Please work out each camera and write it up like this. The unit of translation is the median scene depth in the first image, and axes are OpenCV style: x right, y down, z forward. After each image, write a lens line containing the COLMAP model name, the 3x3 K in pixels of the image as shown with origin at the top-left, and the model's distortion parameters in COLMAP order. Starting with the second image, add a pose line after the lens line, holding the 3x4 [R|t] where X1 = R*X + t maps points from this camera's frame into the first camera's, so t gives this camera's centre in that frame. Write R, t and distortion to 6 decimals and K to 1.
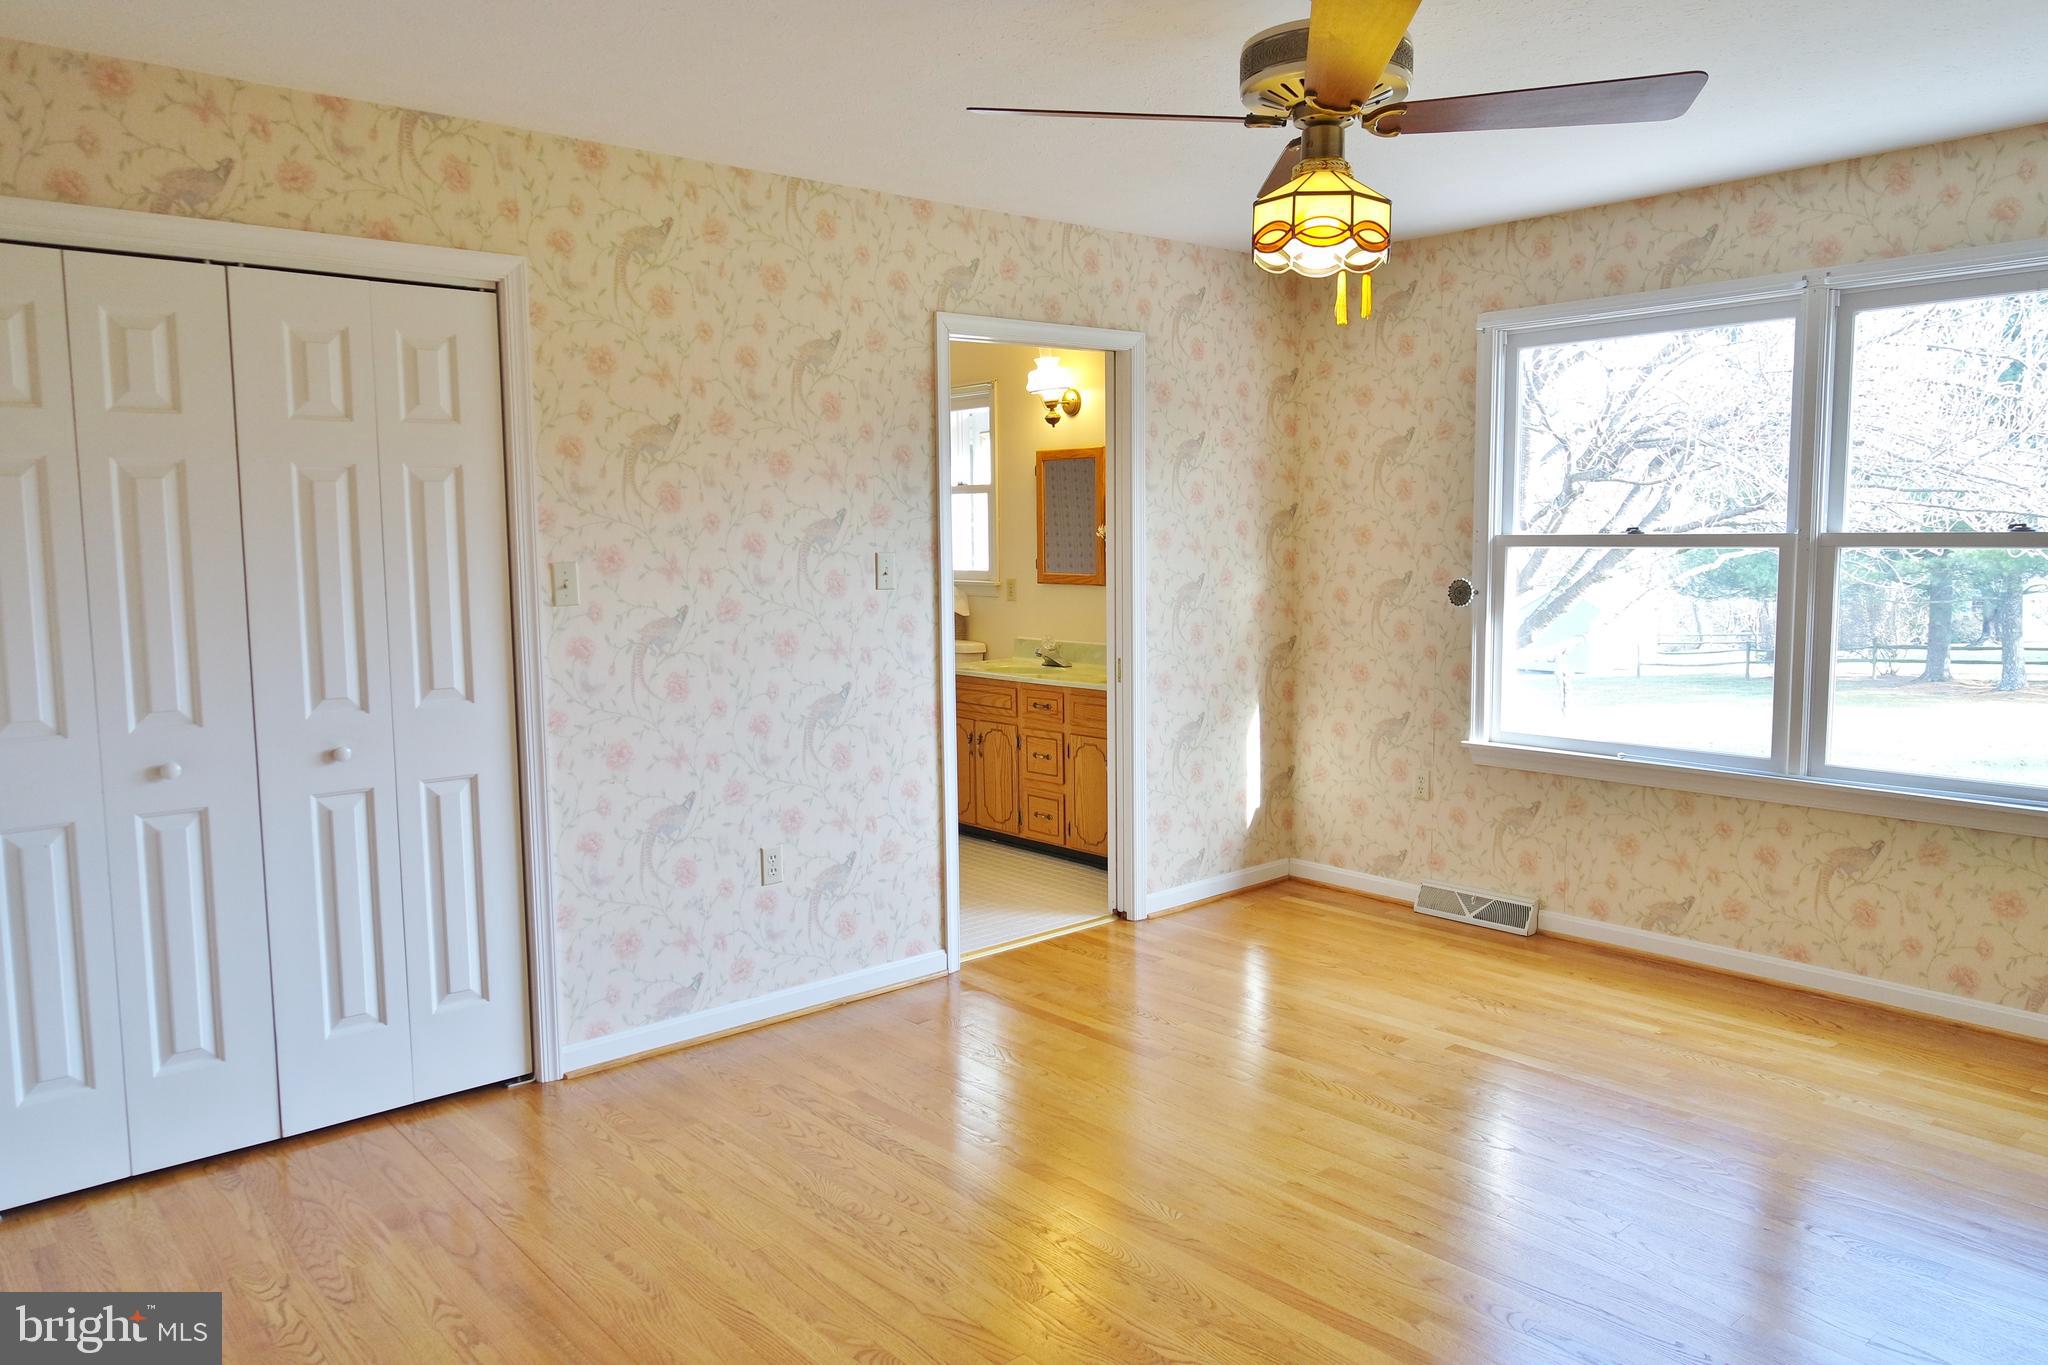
lens RADIAL K [[1415.2, 0, 1024.5], [0, 1415.2, 668.0], [0, 0, 1]] dist [-0.006290, 0.010074]
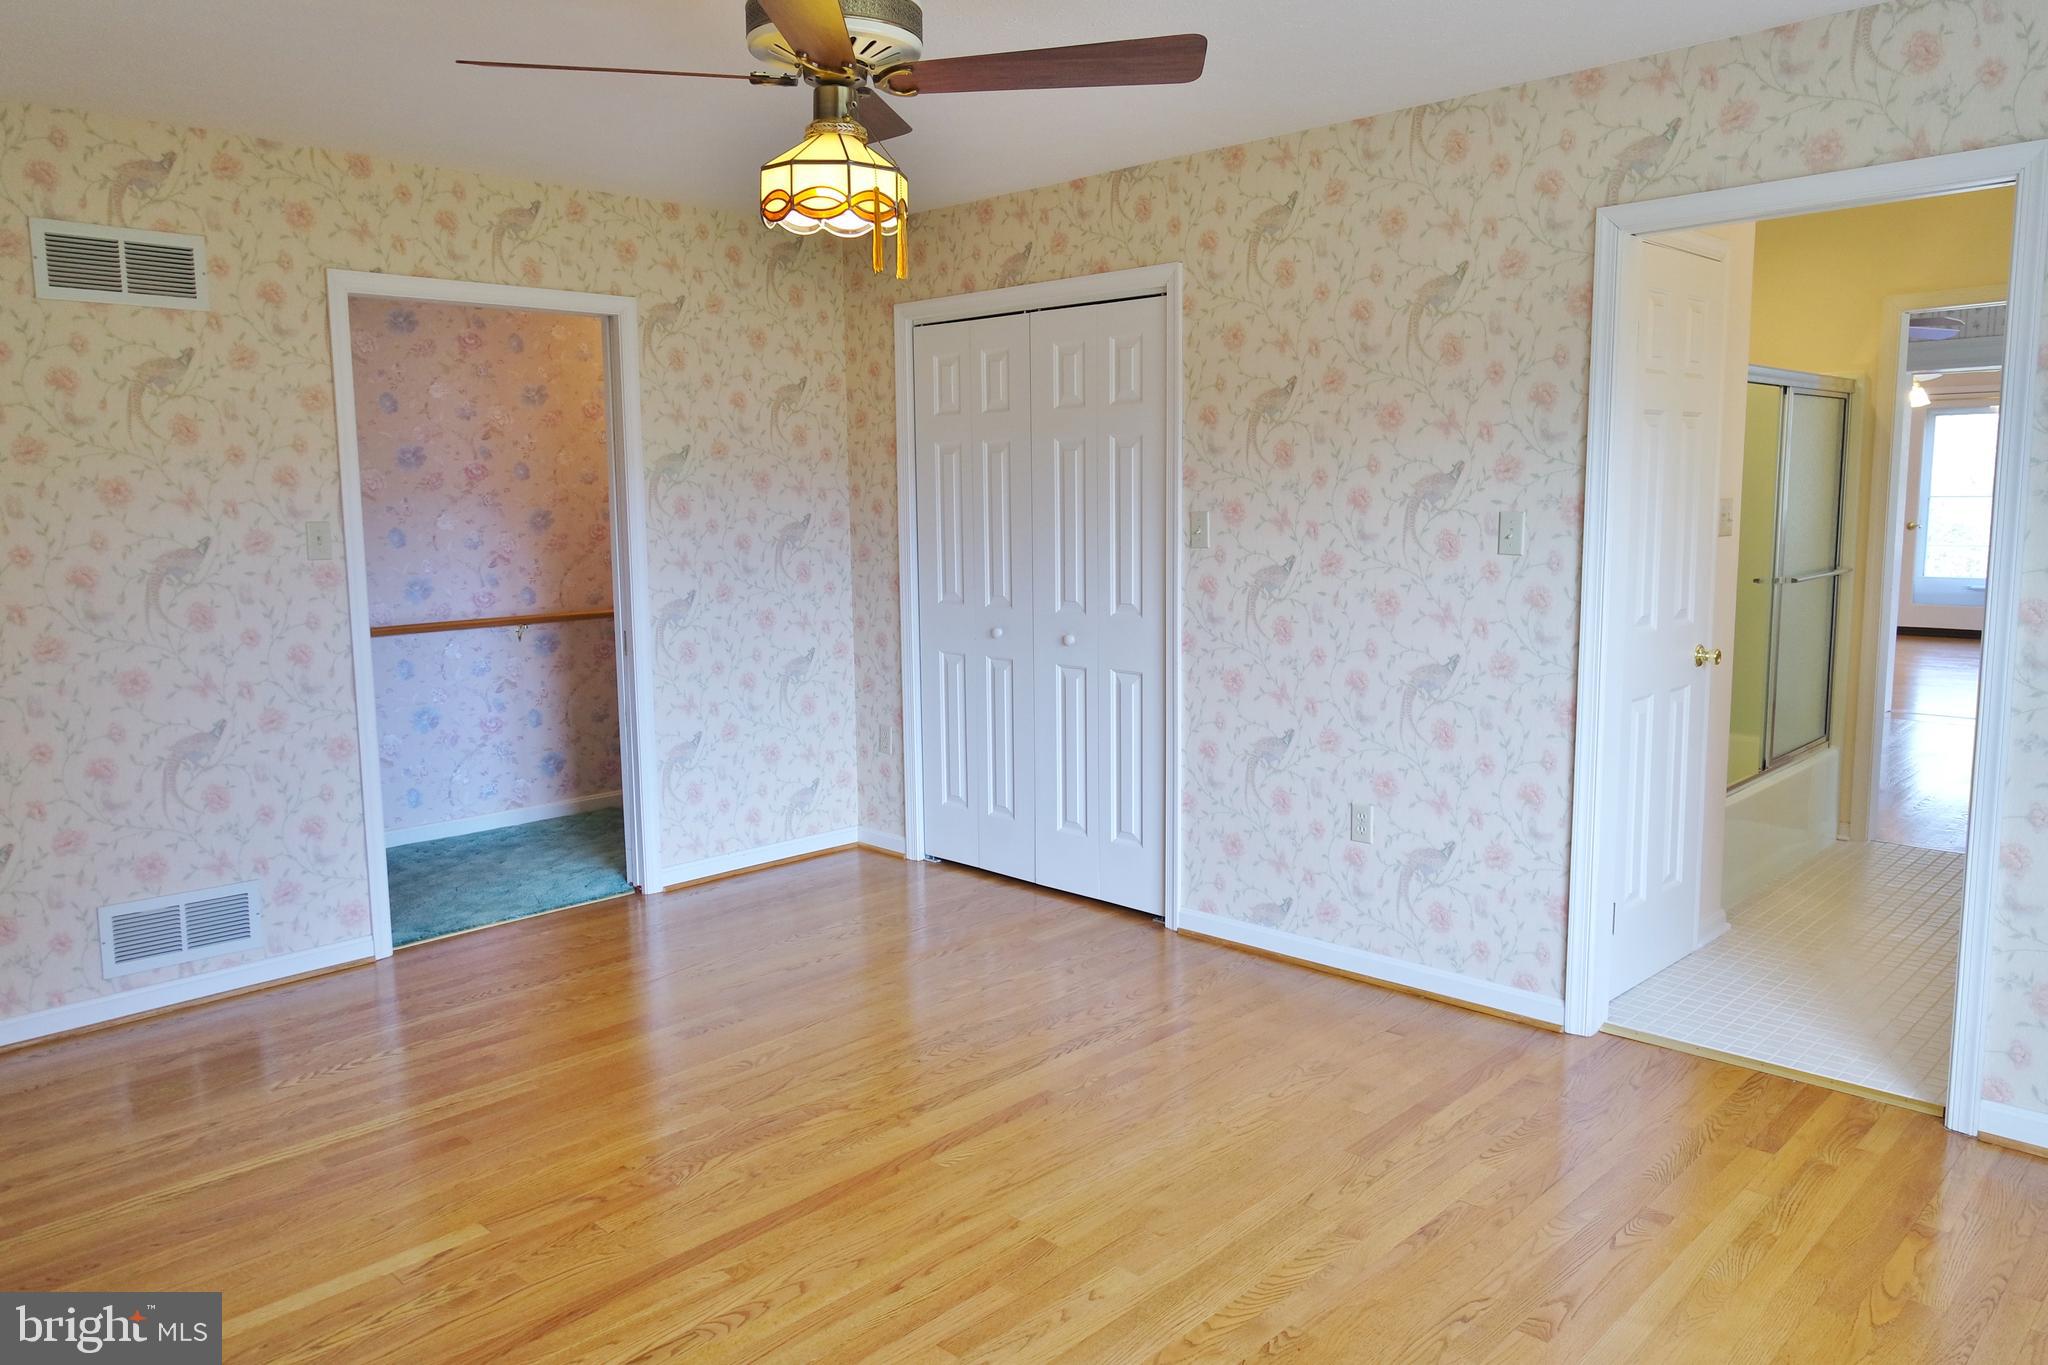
lens RADIAL K [[1415.2, 0, 1024.5], [0, 1415.2, 668.0], [0, 0, 1]] dist [-0.006290, 0.010074]
pose [[0.085838, 0.139163, -0.986542, 0.813464], [-0.086848, 0.987473, 0.131738, -0.083666], [0.992517, 0.074371, 0.096848, 0.701051]]
